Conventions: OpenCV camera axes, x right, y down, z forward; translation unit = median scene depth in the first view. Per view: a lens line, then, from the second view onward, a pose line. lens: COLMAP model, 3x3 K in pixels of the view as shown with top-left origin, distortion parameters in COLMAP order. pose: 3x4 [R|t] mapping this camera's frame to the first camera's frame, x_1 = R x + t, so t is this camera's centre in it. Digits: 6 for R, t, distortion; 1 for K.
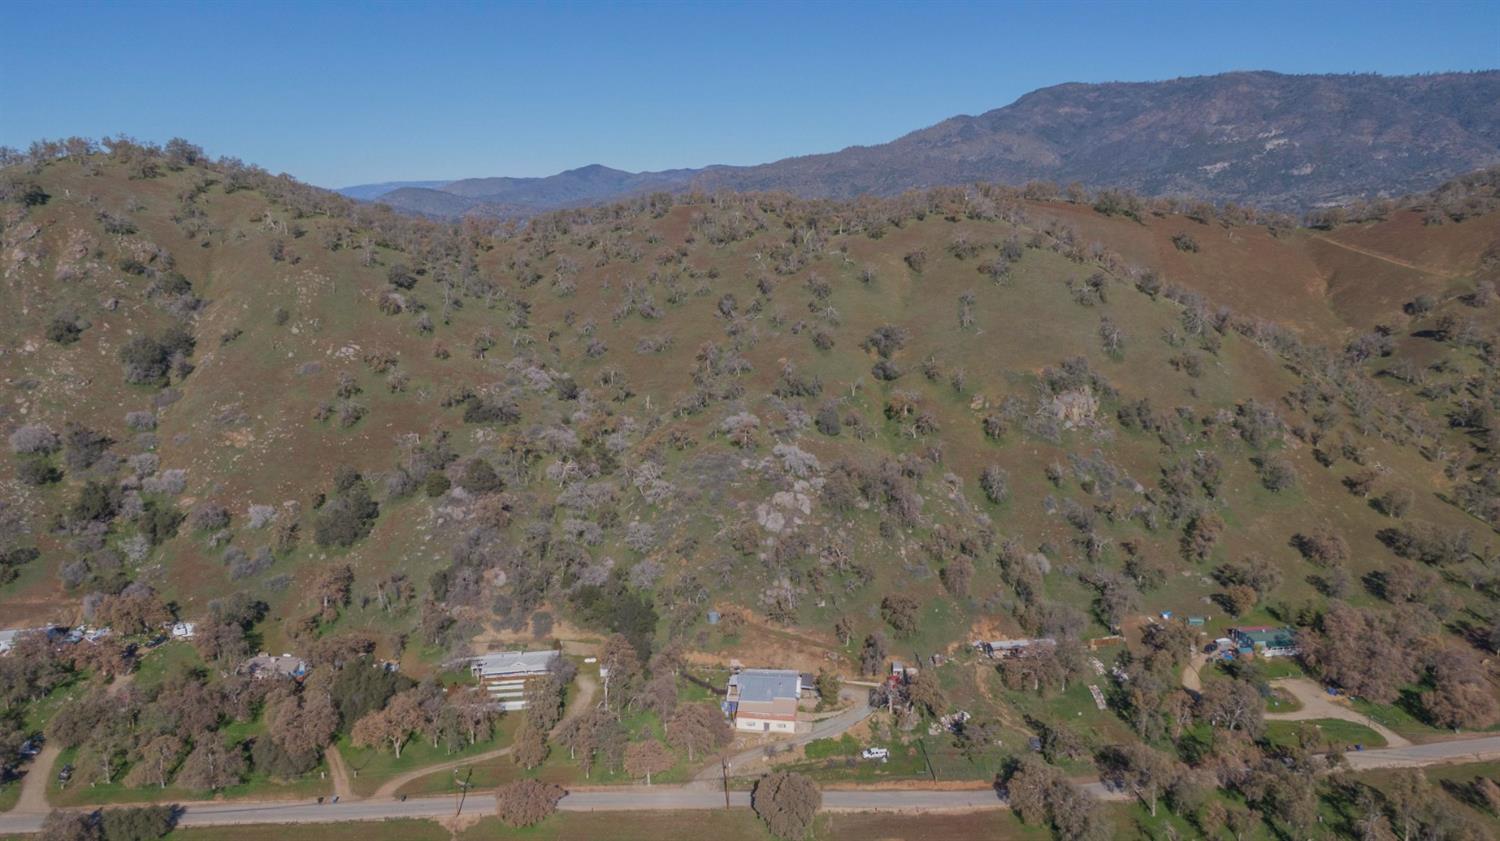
lens RADIAL K [[1071.7, 0, 755.2], [0, 1071.7, 423.0], [0, 0, 1]] dist [0.027779, -0.043736]
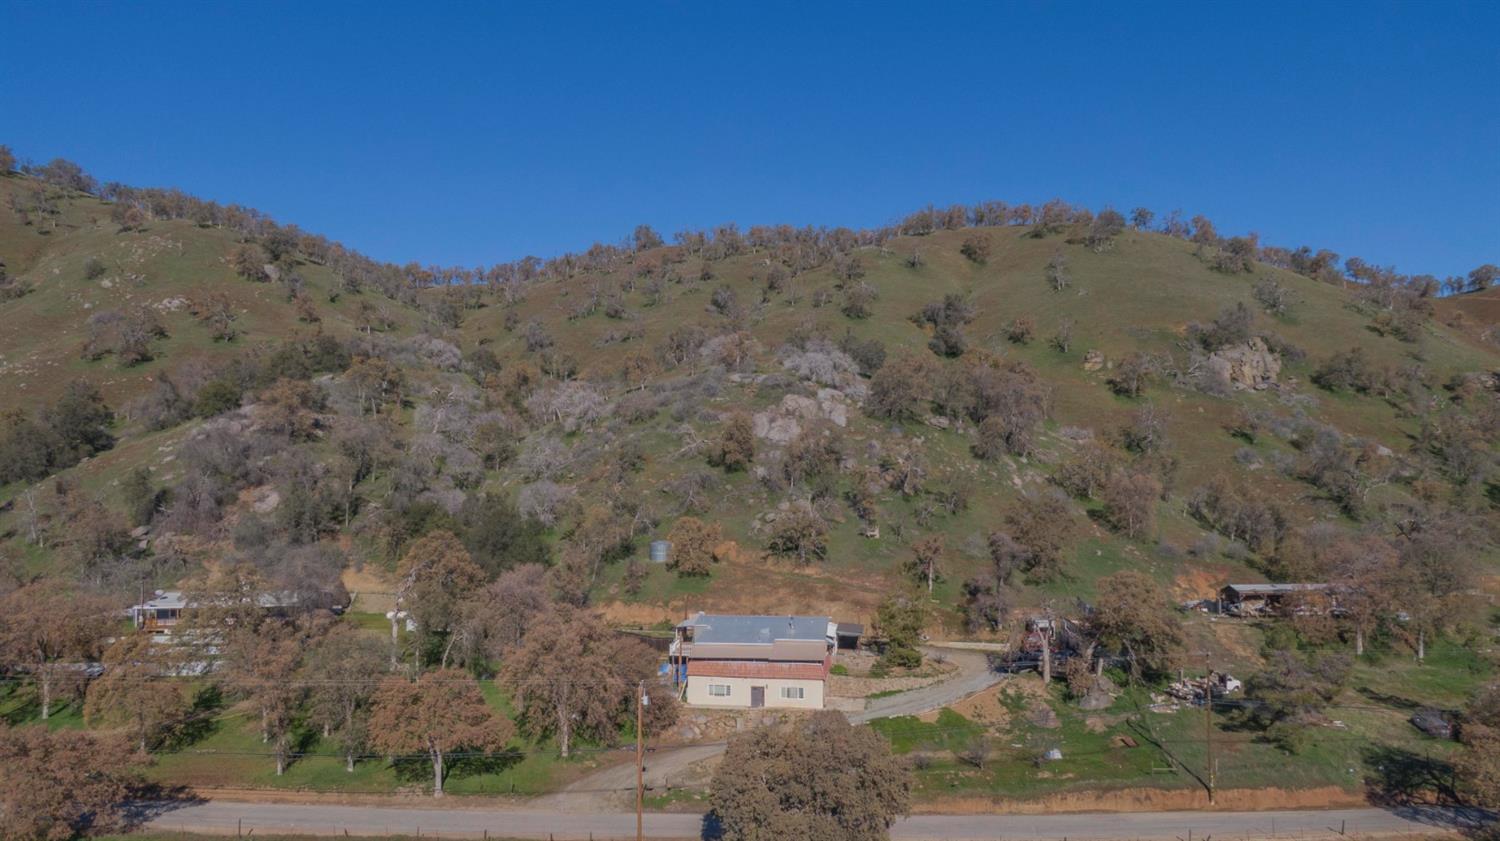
lens RADIAL K [[1071.7, 0, 753.2], [0, 1071.7, 416.1], [0, 0, 1]] dist [0.027779, -0.043736]
pose [[0.999784, 0.001901, -0.020685, 0.014599], [-0.007144, 0.966530, -0.256454, 0.239005], [0.019505, 0.256547, 0.966335, 0.475562]]
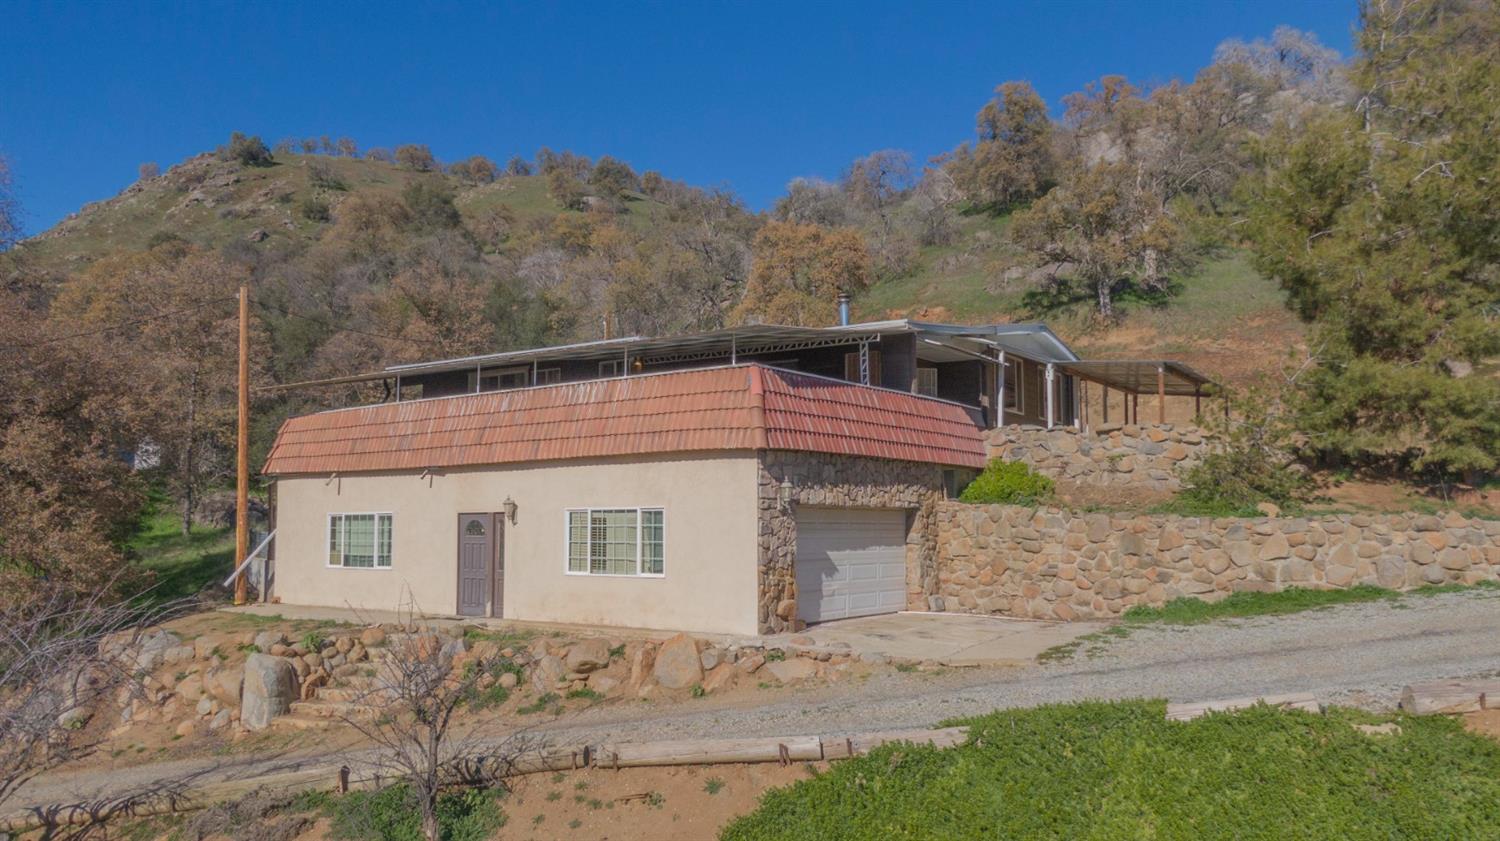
lens RADIAL K [[1071.7, 0, 743.6], [0, 1071.7, 416.3], [0, 0, 1]] dist [0.027779, -0.043736]
pose [[0.881637, -0.044367, -0.469839, 0.055561], [-0.094702, 0.958687, -0.268236, 0.245138], [0.462329, 0.280981, 0.841012, 0.788393]]
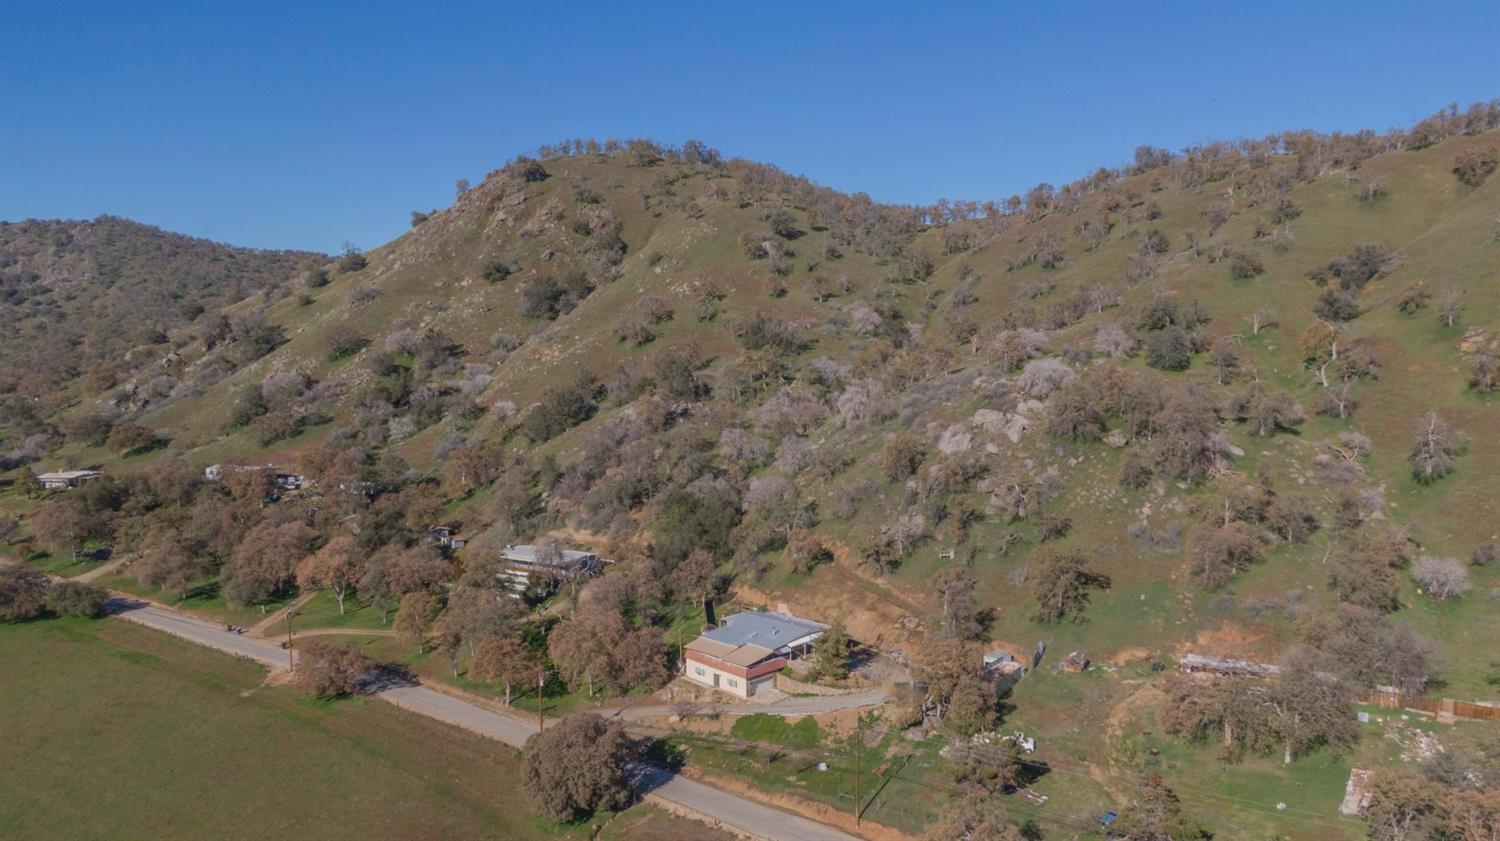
lens RADIAL K [[1071.7, 0, 753.7], [0, 1071.7, 423.1], [0, 0, 1]] dist [0.027779, -0.043736]
pose [[0.782565, 0.058321, -0.619832, 0.343651], [-0.127804, 0.989448, -0.068260, 0.145829], [0.609310, 0.132634, 0.781760, 0.420857]]
